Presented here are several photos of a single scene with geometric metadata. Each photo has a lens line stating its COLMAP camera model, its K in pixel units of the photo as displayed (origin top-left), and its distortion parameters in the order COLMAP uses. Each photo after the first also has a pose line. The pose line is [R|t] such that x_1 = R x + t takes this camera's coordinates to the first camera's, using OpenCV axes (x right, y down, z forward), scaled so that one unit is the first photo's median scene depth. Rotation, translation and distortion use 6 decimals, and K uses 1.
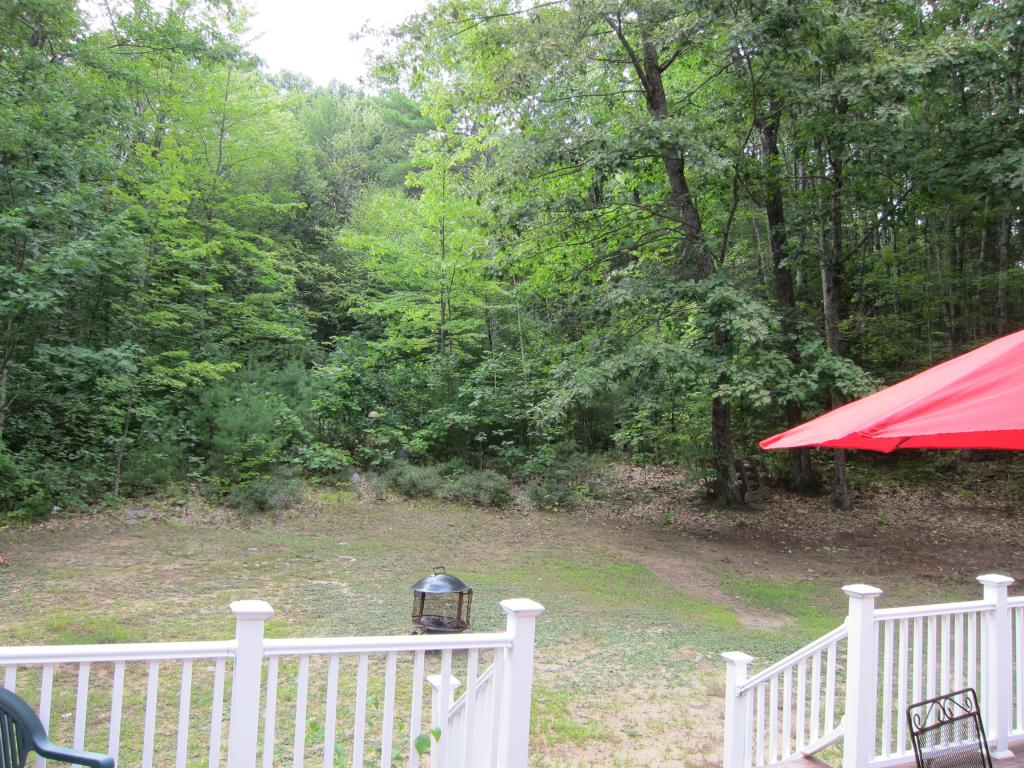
lens RADIAL K [[831.7, 0, 512.0], [0, 831.7, 384.0], [0, 0, 1]] dist [-0.067645, 0.014900]
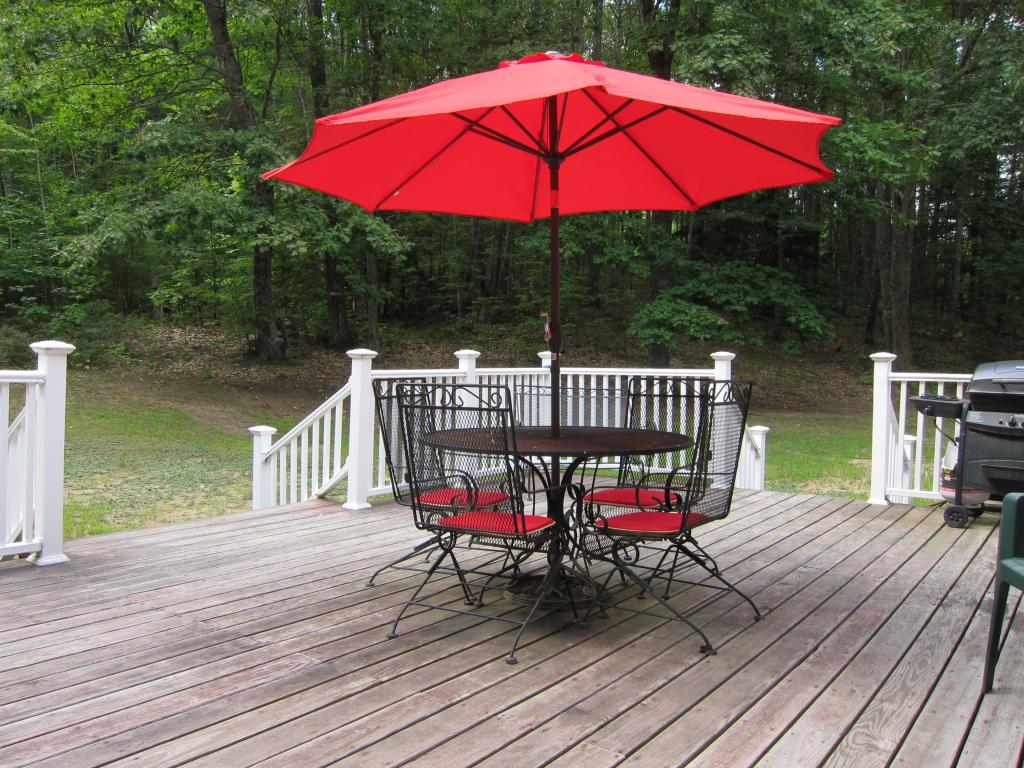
lens RADIAL K [[845.5, 0, 507.4], [0, 845.5, 381.5], [0, 0, 1]] dist [-0.070056, 0.026690]
pose [[0.867698, -0.032598, 0.496022, -0.003121], [-0.029645, 0.992678, 0.117096, 0.045560], [-0.496207, -0.116309, 0.860378, -0.063451]]
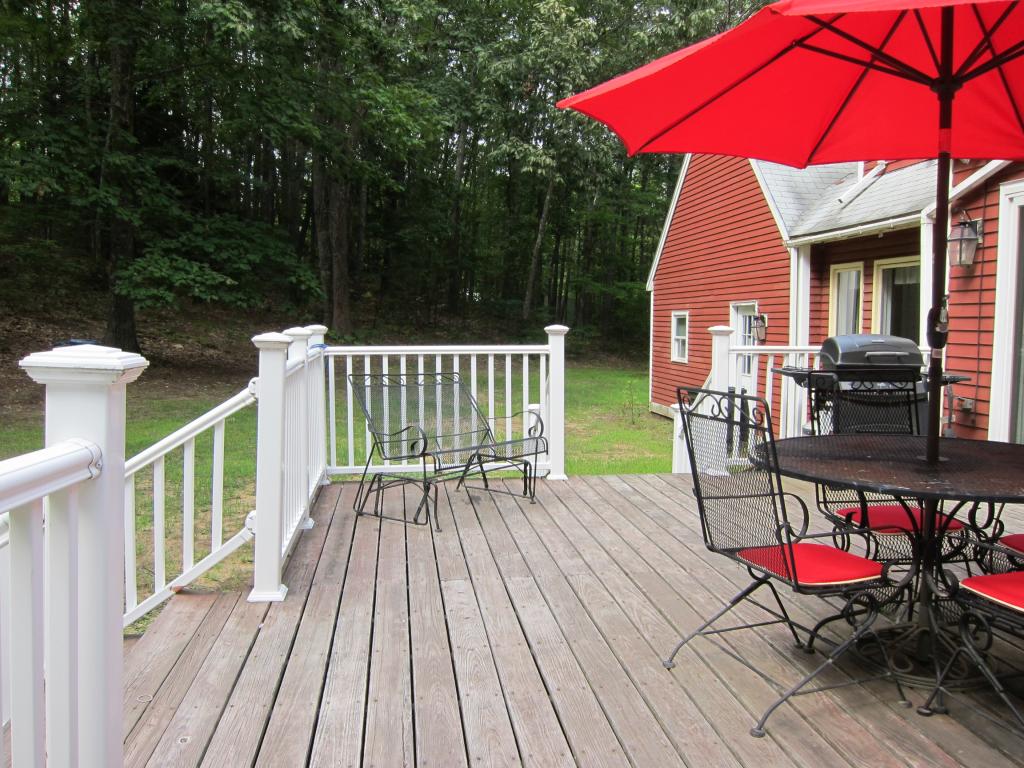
lens RADIAL K [[845.5, 0, 507.4], [0, 845.5, 381.5], [0, 0, 1]] dist [-0.070056, 0.026690]
pose [[0.289240, -0.096613, 0.952369, -0.071221], [-0.078689, 0.989127, 0.124241, 0.058437], [-0.954017, -0.110876, 0.278492, 0.188940]]
